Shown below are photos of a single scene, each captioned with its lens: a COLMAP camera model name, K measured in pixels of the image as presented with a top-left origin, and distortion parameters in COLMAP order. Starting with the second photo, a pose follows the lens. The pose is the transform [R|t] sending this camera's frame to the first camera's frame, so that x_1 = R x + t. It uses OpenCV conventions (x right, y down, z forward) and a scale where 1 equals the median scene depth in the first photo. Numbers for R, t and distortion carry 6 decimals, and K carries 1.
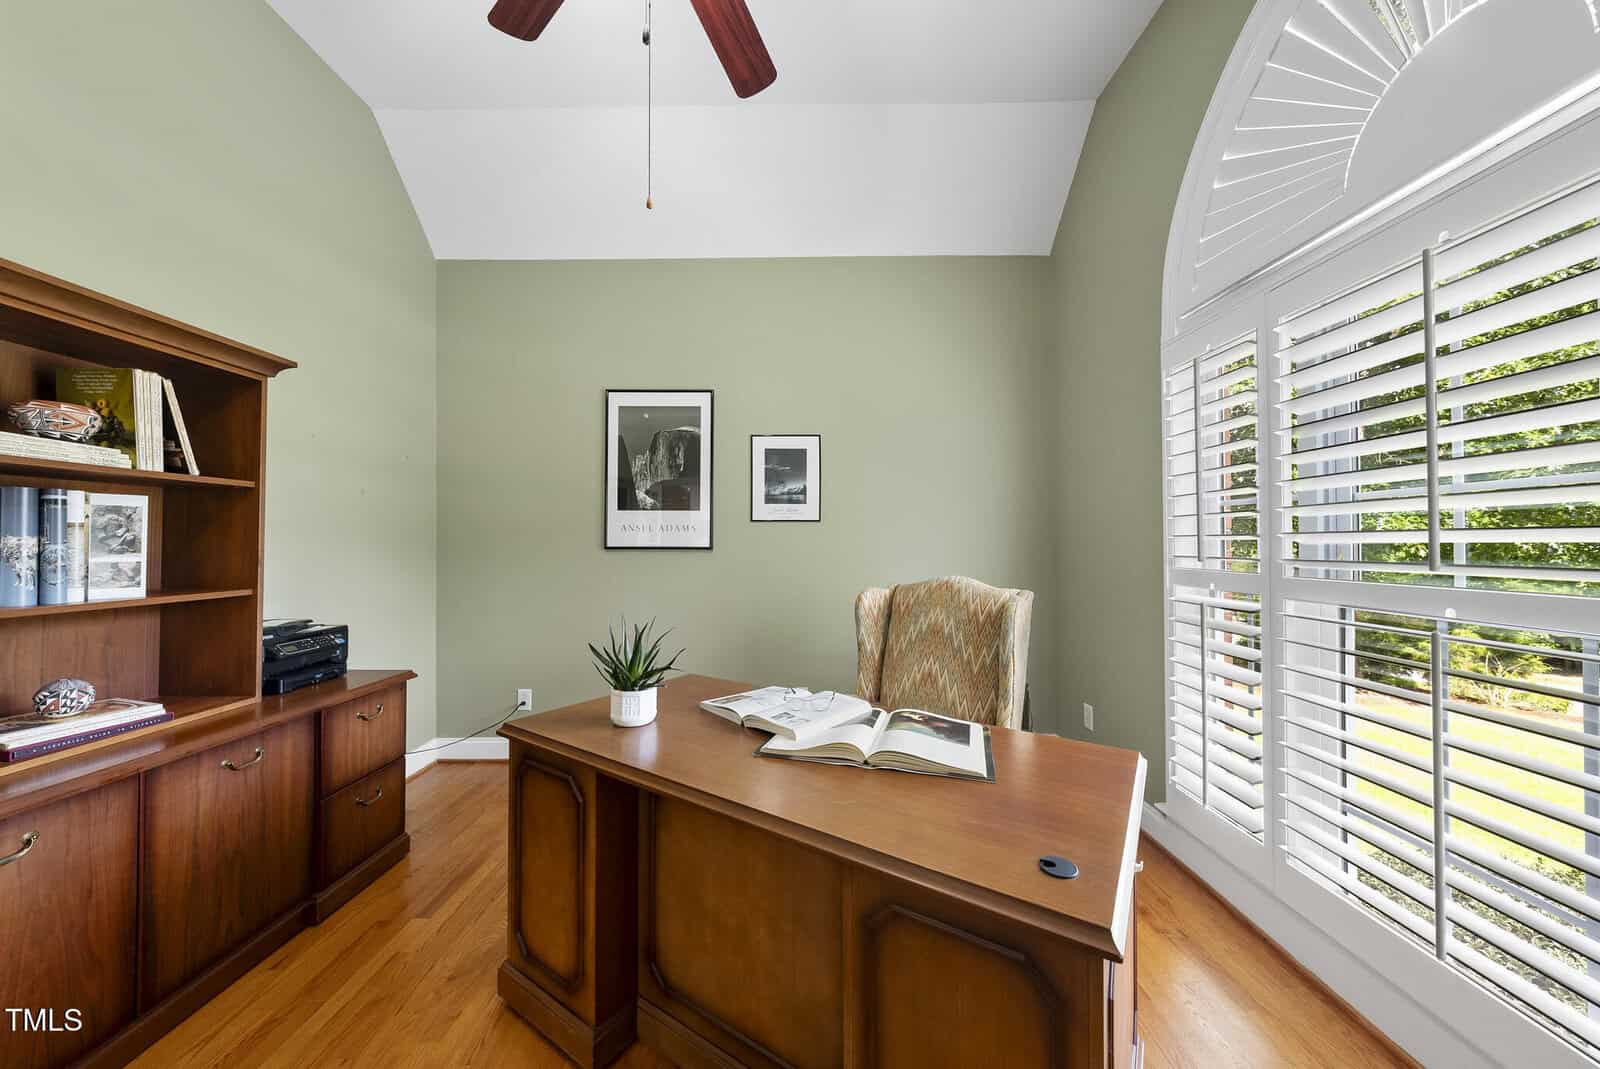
lens RADIAL K [[548.5, 0, 801.8], [0, 548.5, 531.2], [0, 0, 1]] dist [-0.000759, 0.000354]
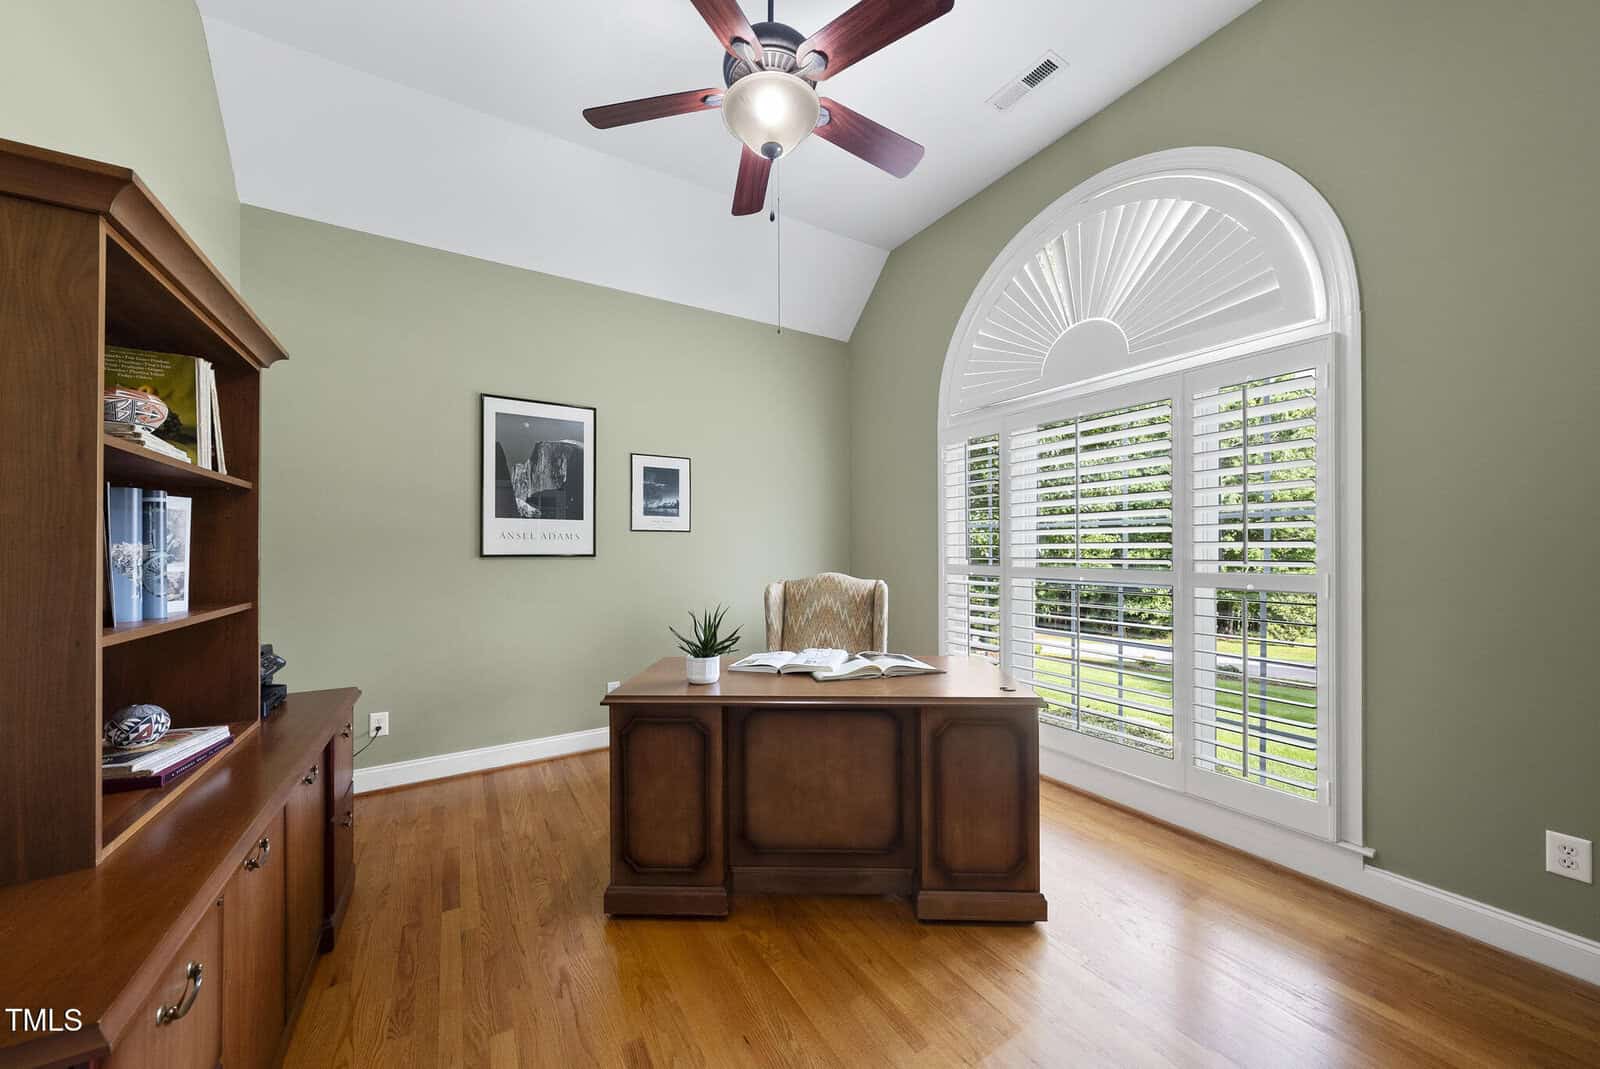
lens RADIAL K [[548.5, 0, 801.0], [0, 548.5, 547.6], [0, 0, 1]] dist [-0.000759, 0.000354]
pose [[0.852872, 0.000588, 0.522119, -0.505050], [-0.008662, 0.999878, 0.013023, -0.002382], [-0.522047, -0.015630, 0.852773, -0.173927]]
